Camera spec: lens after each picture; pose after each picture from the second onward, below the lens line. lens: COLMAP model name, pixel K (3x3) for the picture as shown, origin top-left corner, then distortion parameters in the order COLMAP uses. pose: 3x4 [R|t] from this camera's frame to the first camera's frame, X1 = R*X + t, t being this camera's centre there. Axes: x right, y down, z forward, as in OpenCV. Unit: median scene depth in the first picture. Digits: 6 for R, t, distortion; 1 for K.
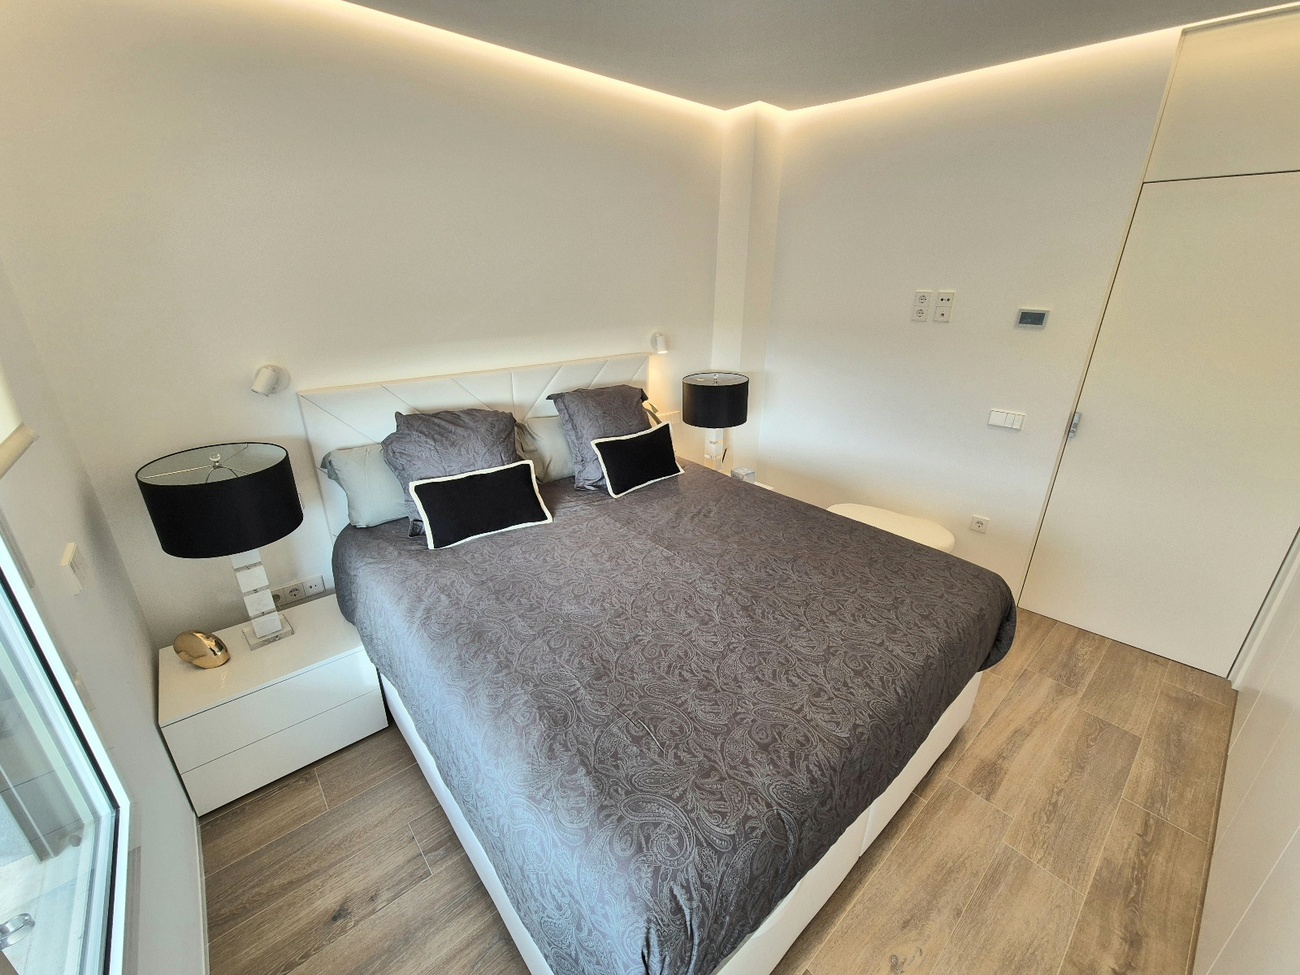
lens RADIAL K [[536.9, 0, 647.0], [0, 536.9, 487.4], [0, 0, 1]] dist [0.000904, -0.000451]
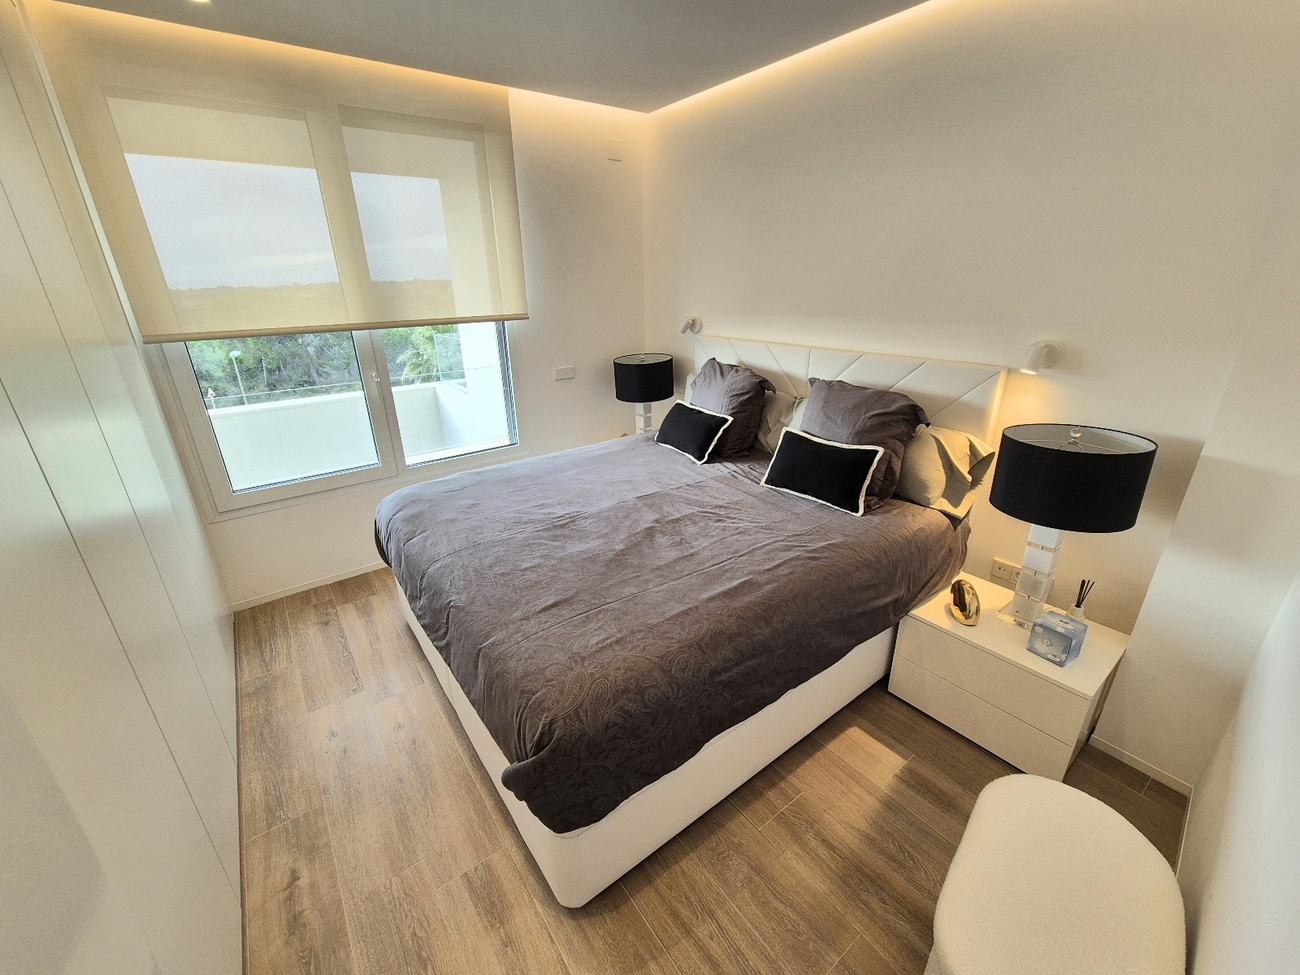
lens RADIAL K [[536.9, 0, 647.0], [0, 536.9, 487.4], [0, 0, 1]] dist [0.000904, -0.000451]
pose [[-0.079786, 0.369193, -0.925921, 1.100831], [-0.350456, 0.859193, 0.372785, -0.339183], [0.933175, 0.354238, 0.060835, 0.939993]]
